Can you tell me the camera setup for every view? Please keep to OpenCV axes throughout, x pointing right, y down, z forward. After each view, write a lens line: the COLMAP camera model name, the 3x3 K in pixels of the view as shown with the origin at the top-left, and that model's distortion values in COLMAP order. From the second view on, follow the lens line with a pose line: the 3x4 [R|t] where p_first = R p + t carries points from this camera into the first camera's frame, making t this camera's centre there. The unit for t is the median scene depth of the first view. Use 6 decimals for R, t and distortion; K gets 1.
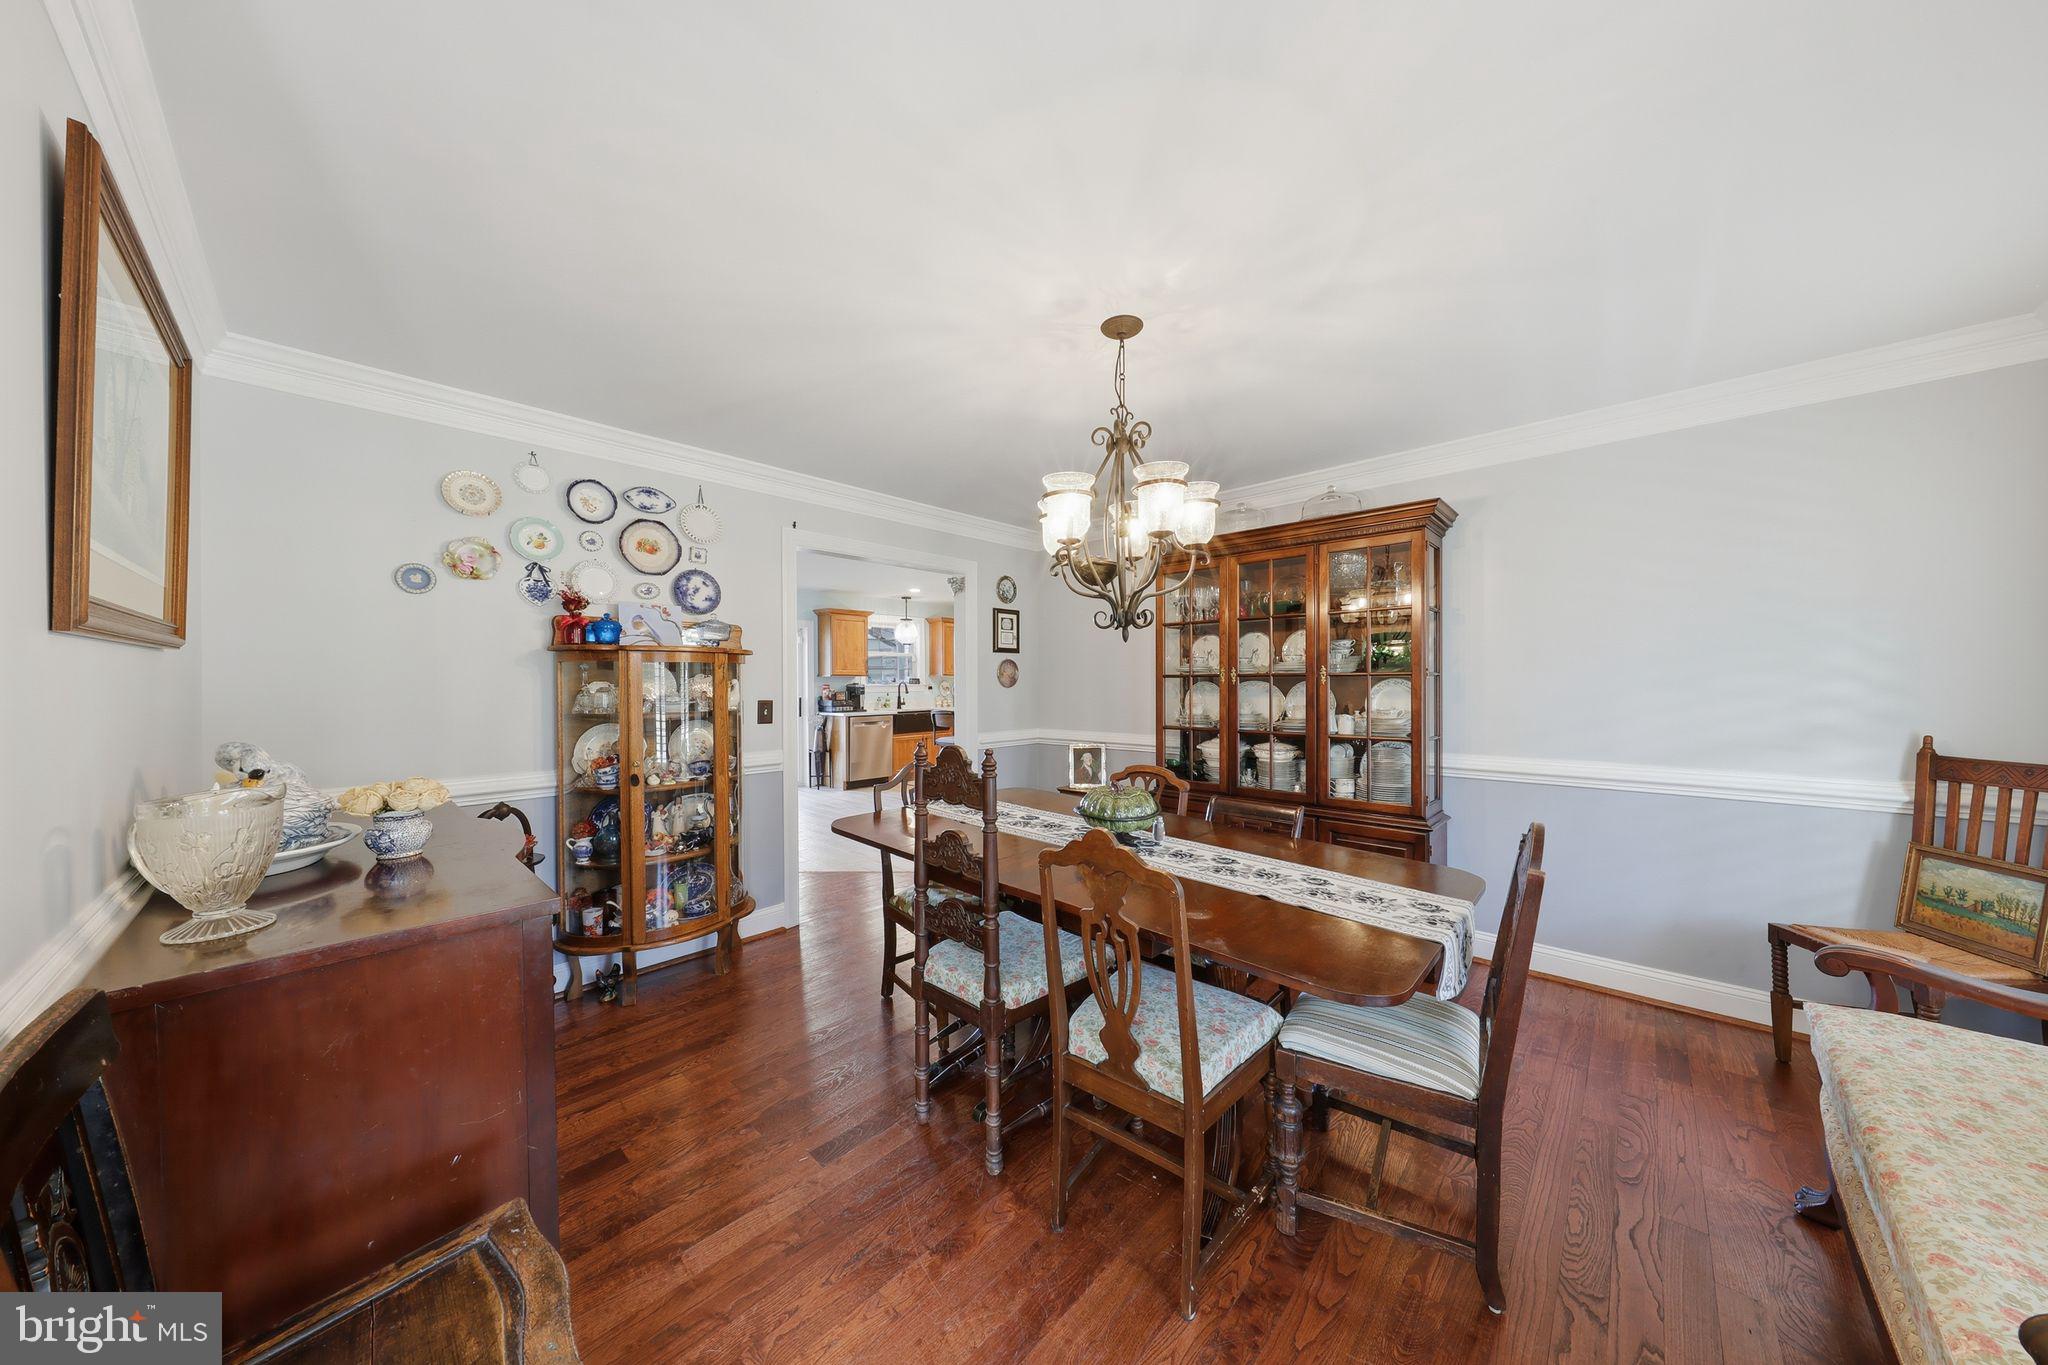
lens RADIAL K [[646.6, 0, 1024.0], [0, 646.6, 682.5], [0, 0, 1]] dist [0.000907, -0.000152]
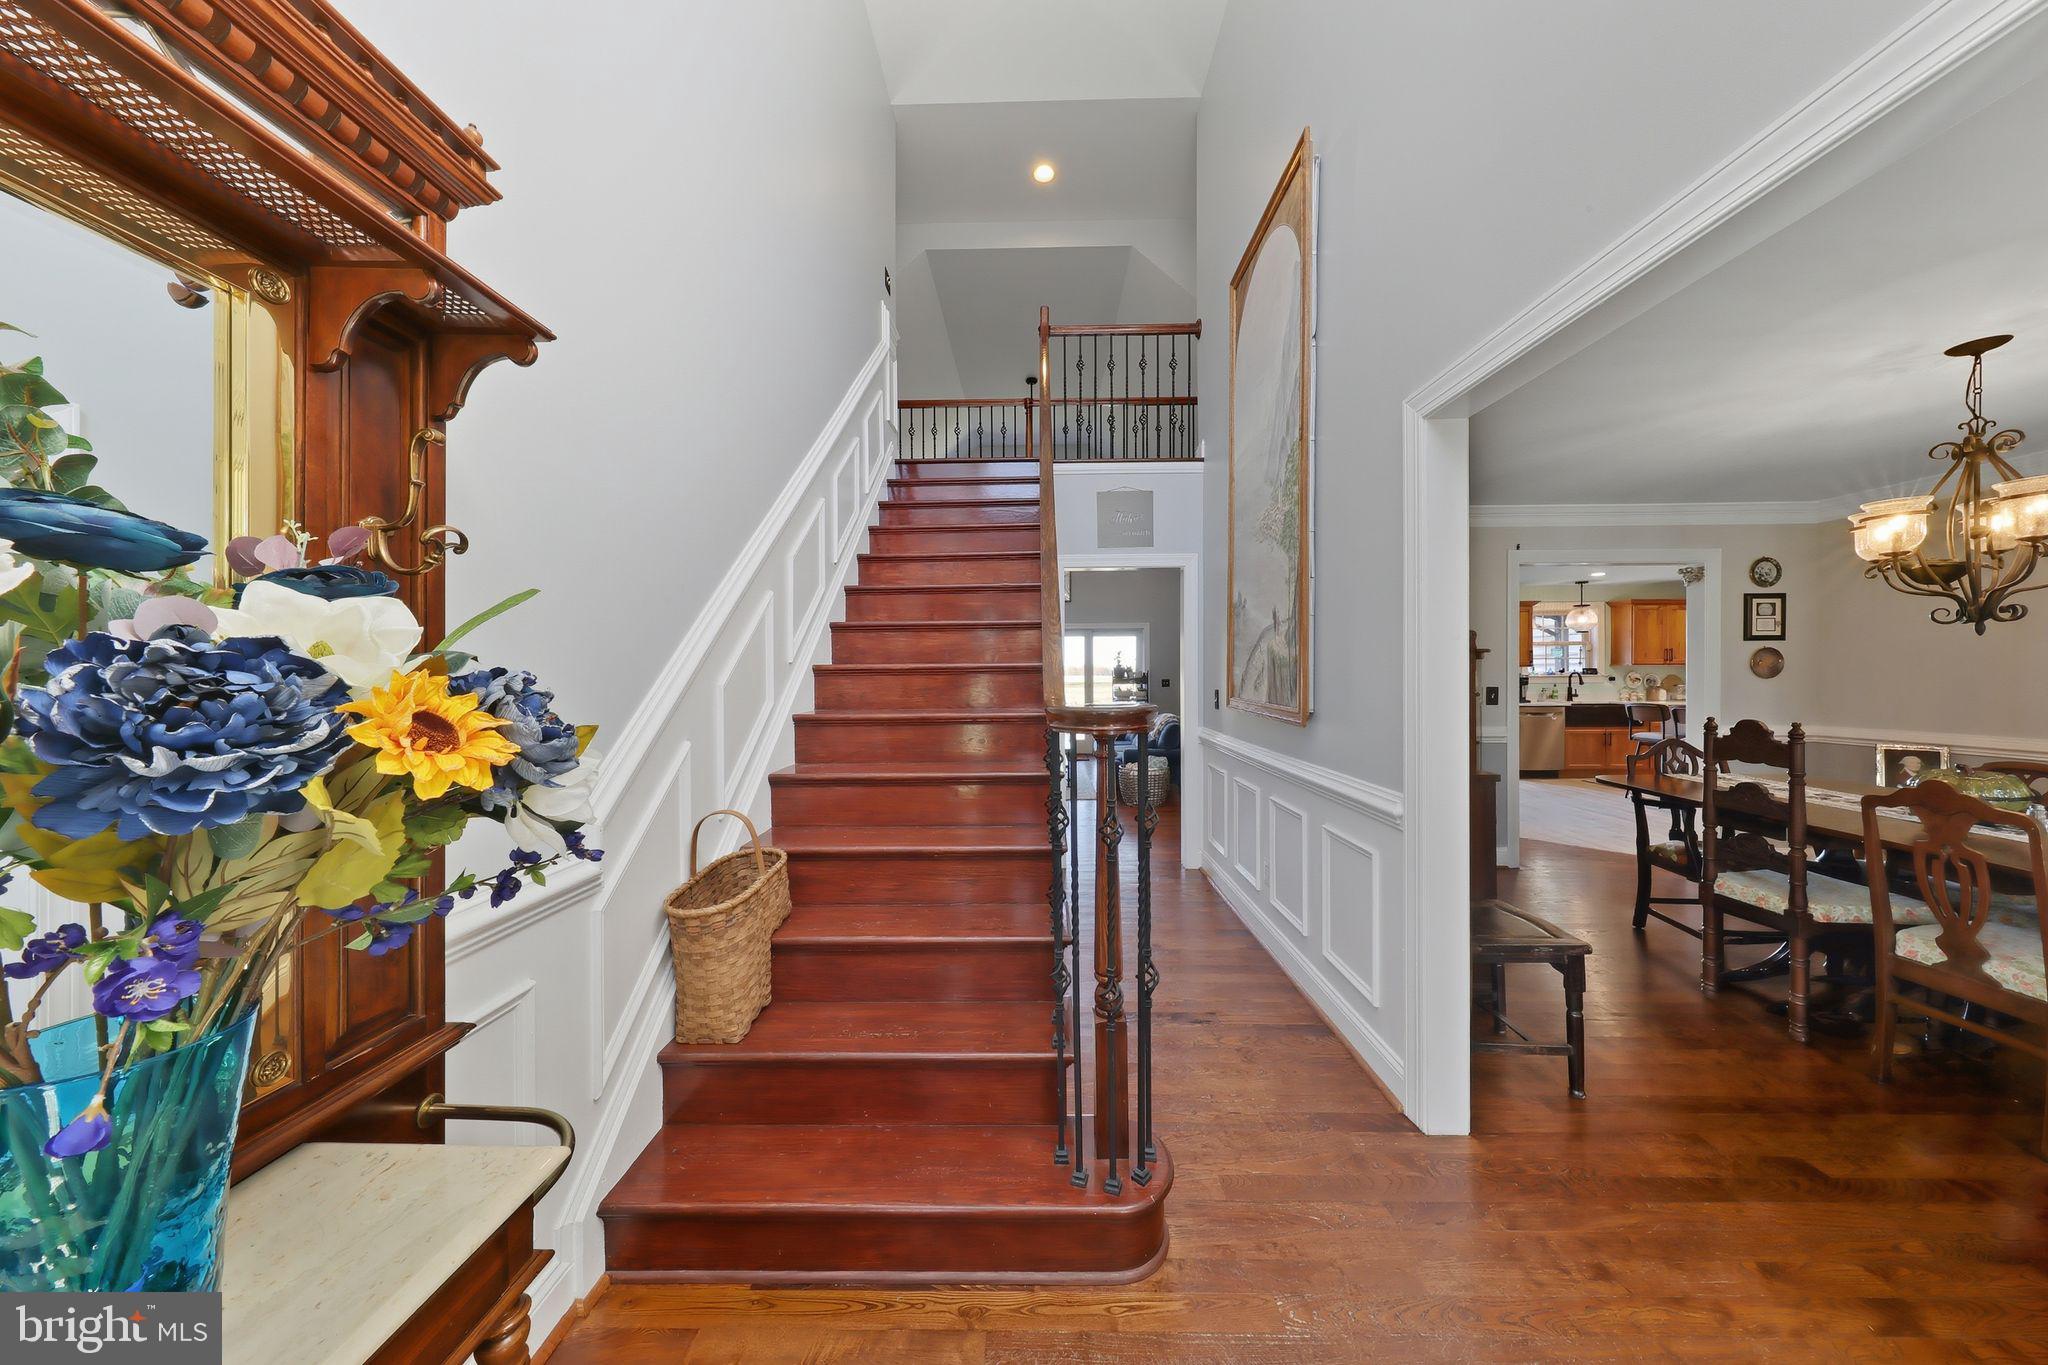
lens RADIAL K [[646.6, 0, 1024.0], [0, 646.6, 682.5], [0, 0, 1]] dist [0.000907, -0.000152]
pose [[0.669458, 0.005551, -0.742829, -0.108100], [0.004127, 0.999929, 0.011191, -0.001691], [0.742838, -0.010558, 0.669388, -0.906119]]
